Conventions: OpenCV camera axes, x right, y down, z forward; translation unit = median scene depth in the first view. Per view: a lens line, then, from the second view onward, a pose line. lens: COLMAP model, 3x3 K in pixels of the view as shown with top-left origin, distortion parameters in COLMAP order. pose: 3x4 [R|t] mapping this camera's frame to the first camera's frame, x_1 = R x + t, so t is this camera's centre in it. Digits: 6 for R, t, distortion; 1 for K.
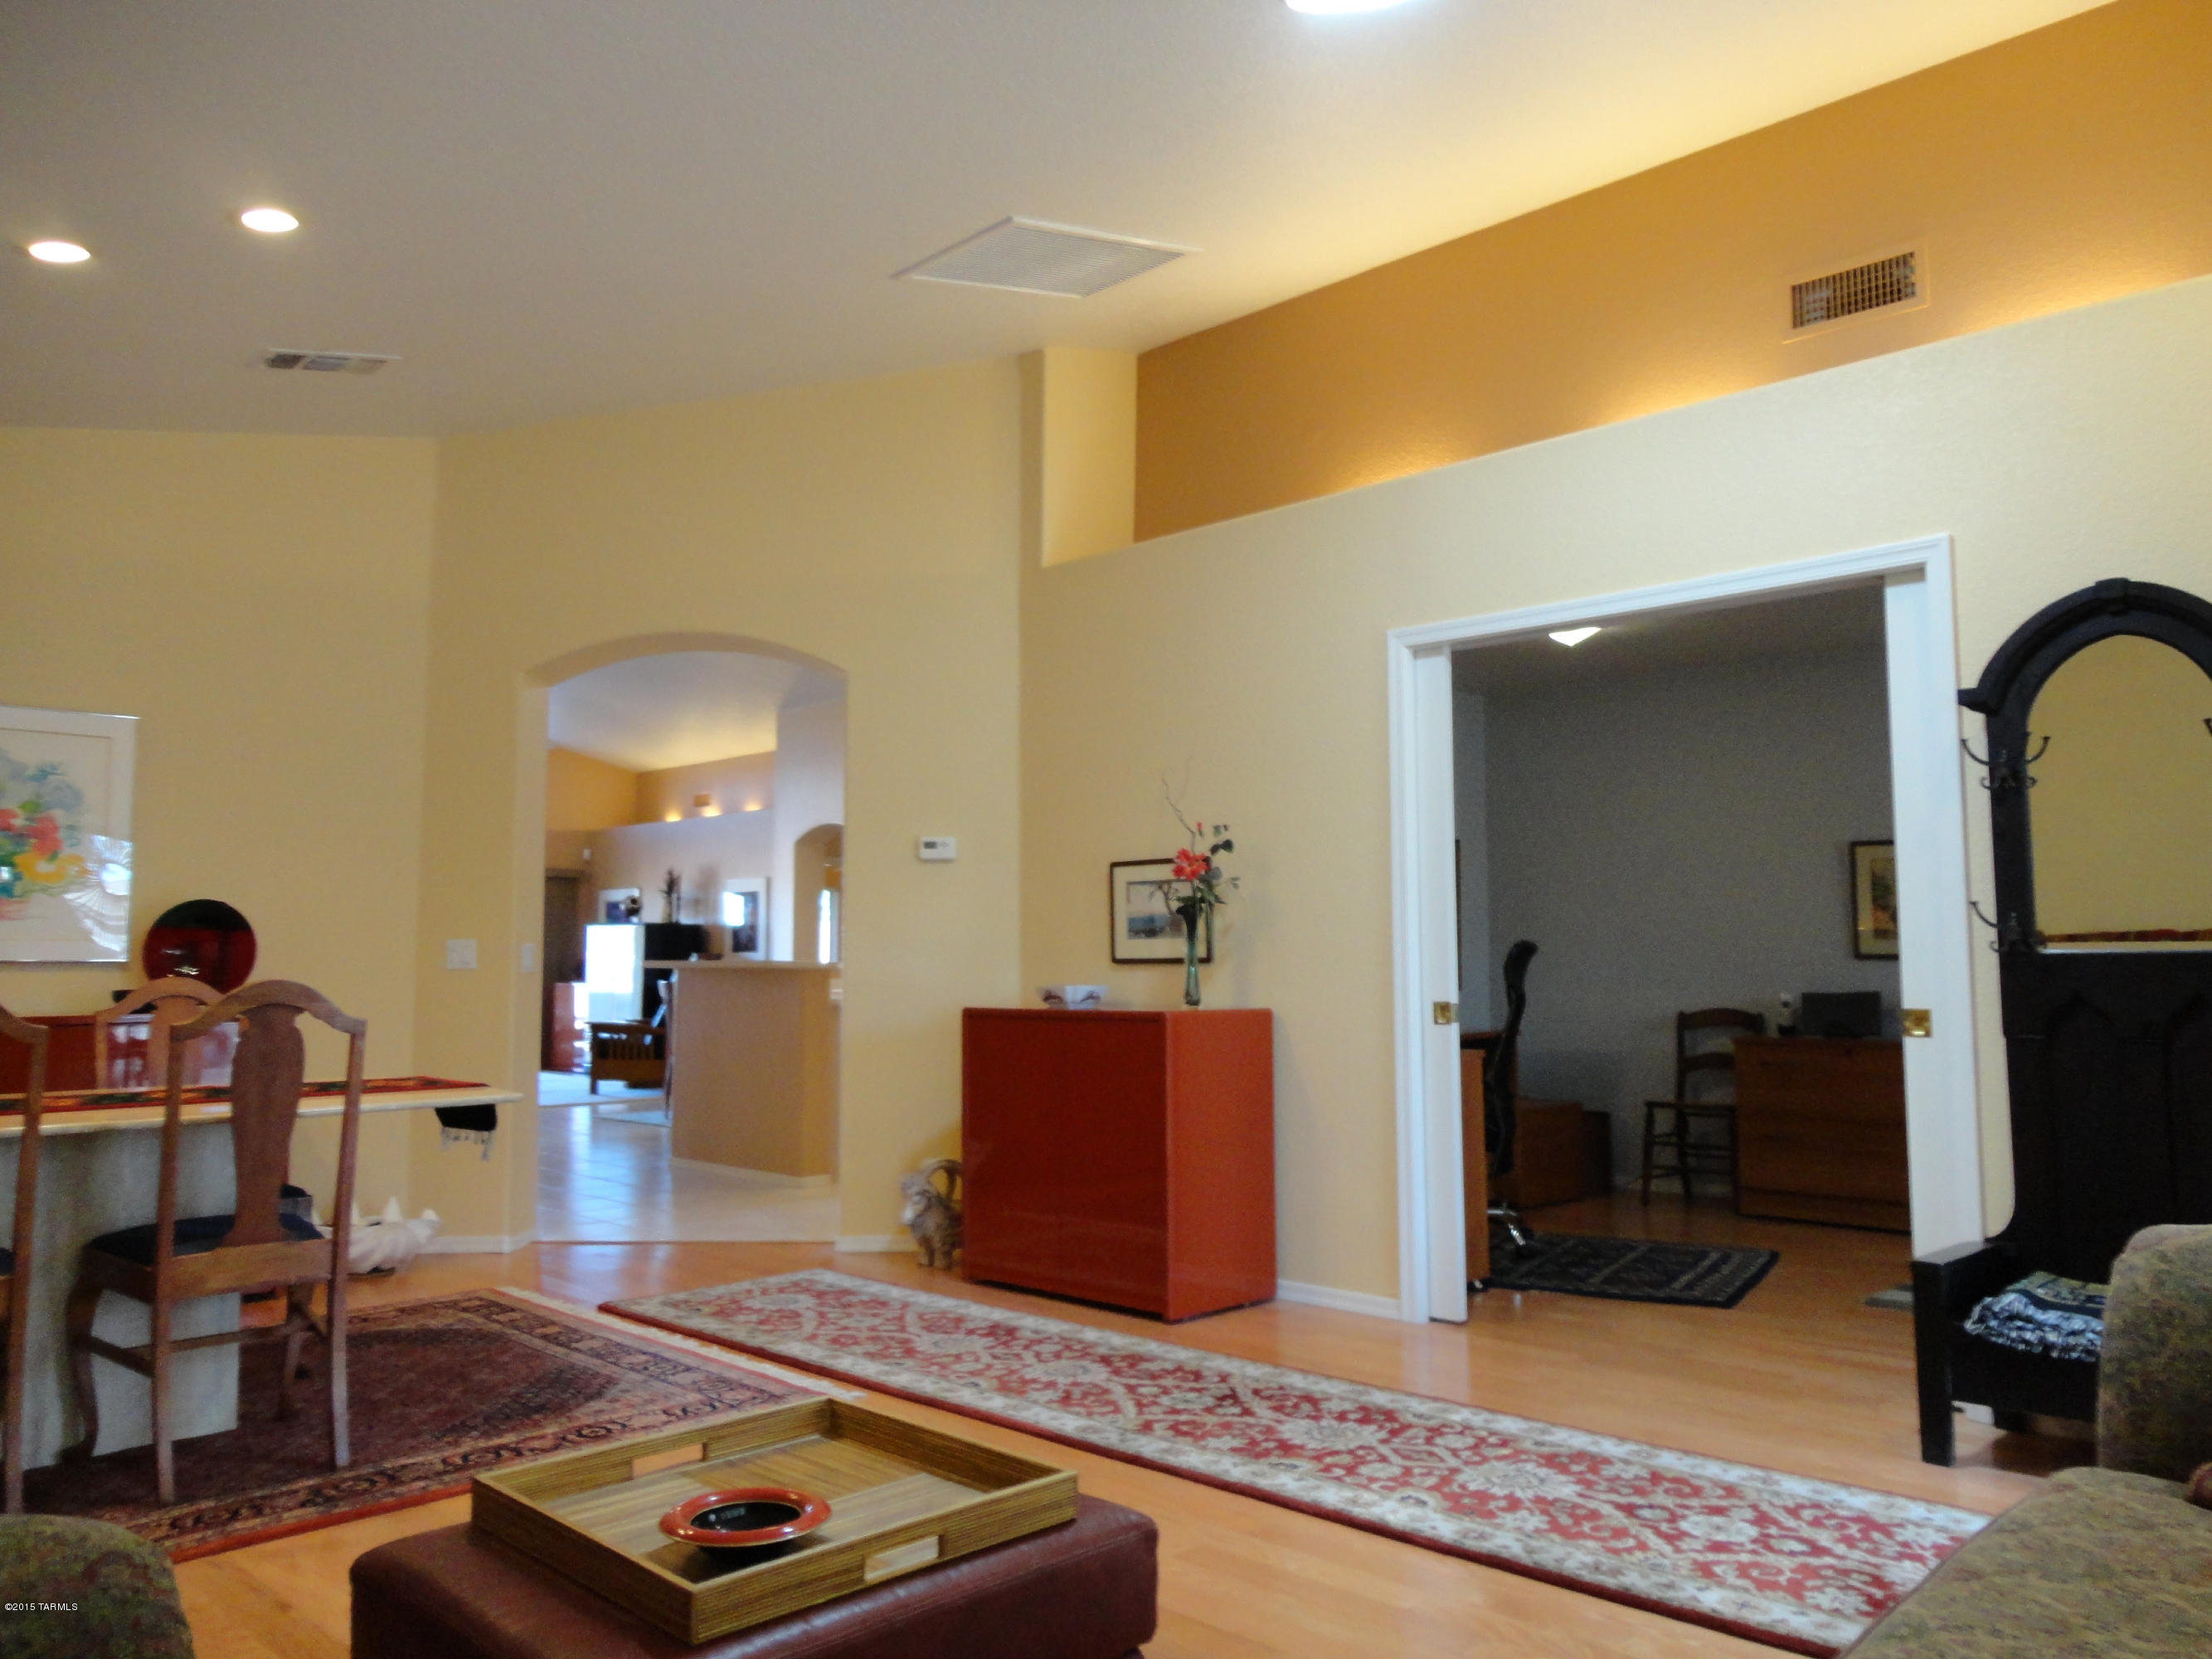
lens RADIAL K [[1596.9, 0, 1095.3], [0, 1596.9, 847.6], [0, 0, 1]] dist [-0.013698, 0.004917]
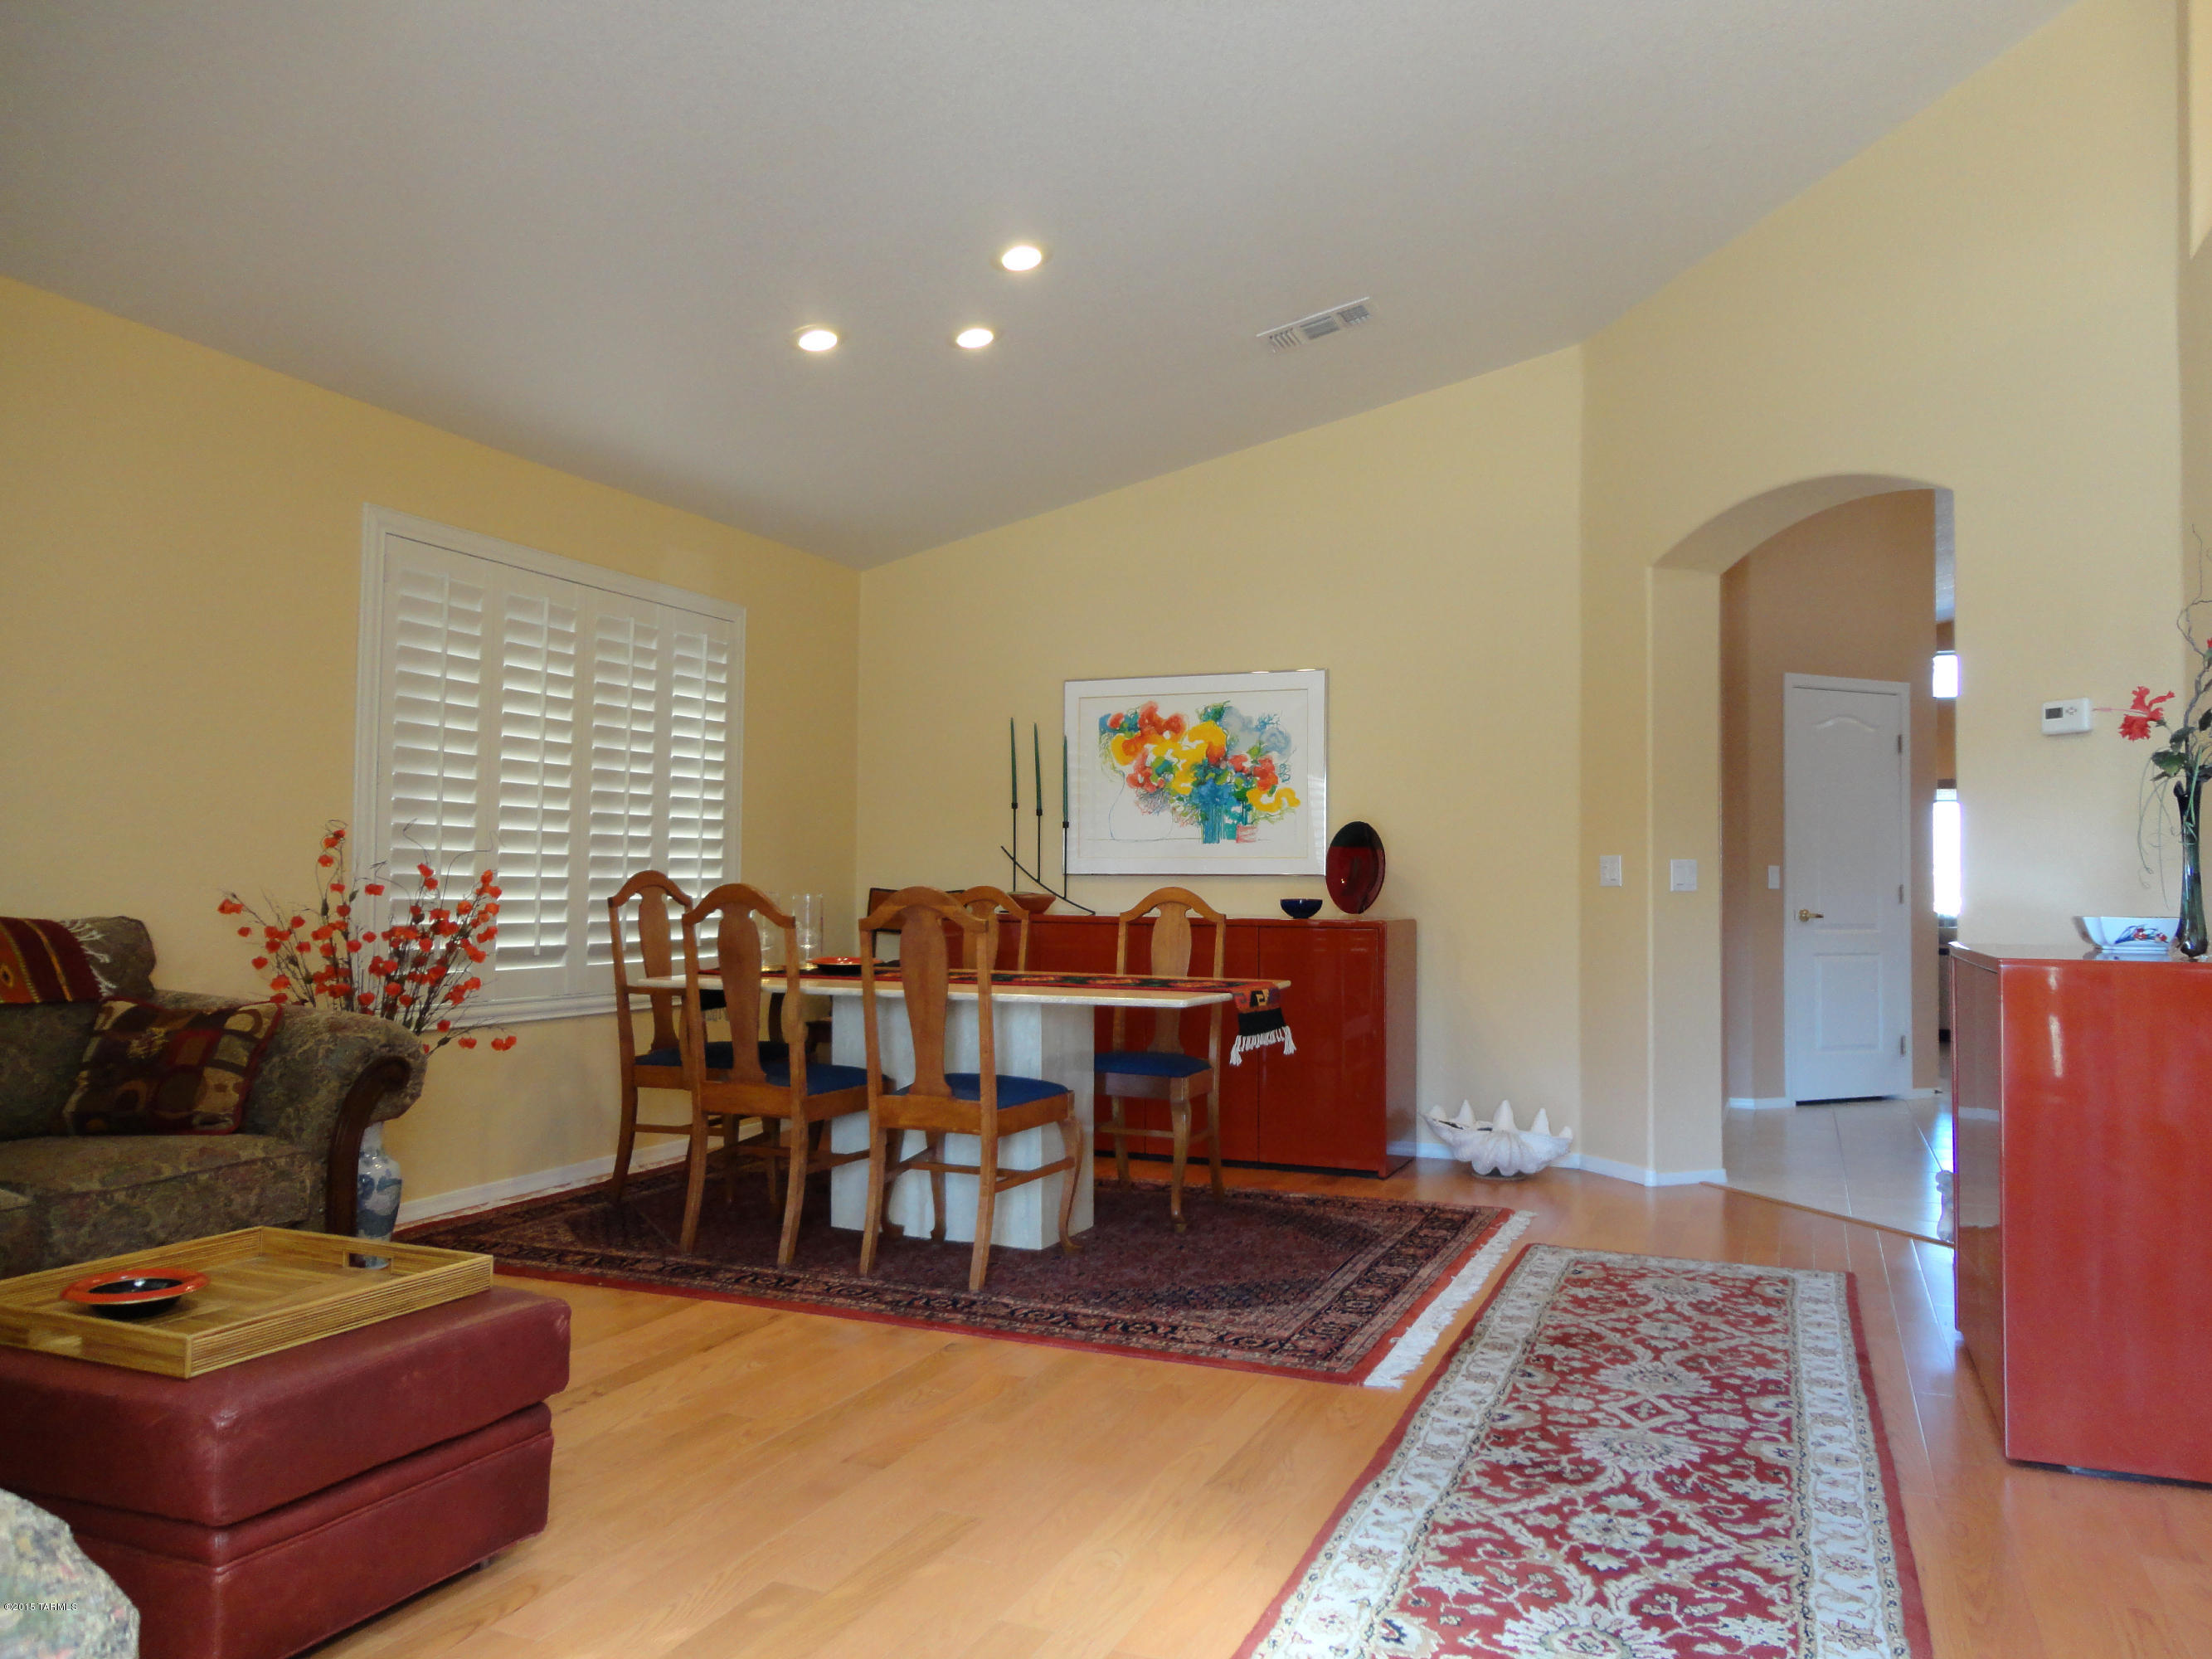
lens RADIAL K [[1596.9, 0, 1163.4], [0, 1596.9, 839.4], [0, 0, 1]] dist [-0.013698, 0.004917]
pose [[0.389937, -0.019718, -0.920631, 0.617110], [0.058666, 0.998272, 0.003468, 0.046686], [0.918971, -0.055362, 0.390419, 0.599065]]
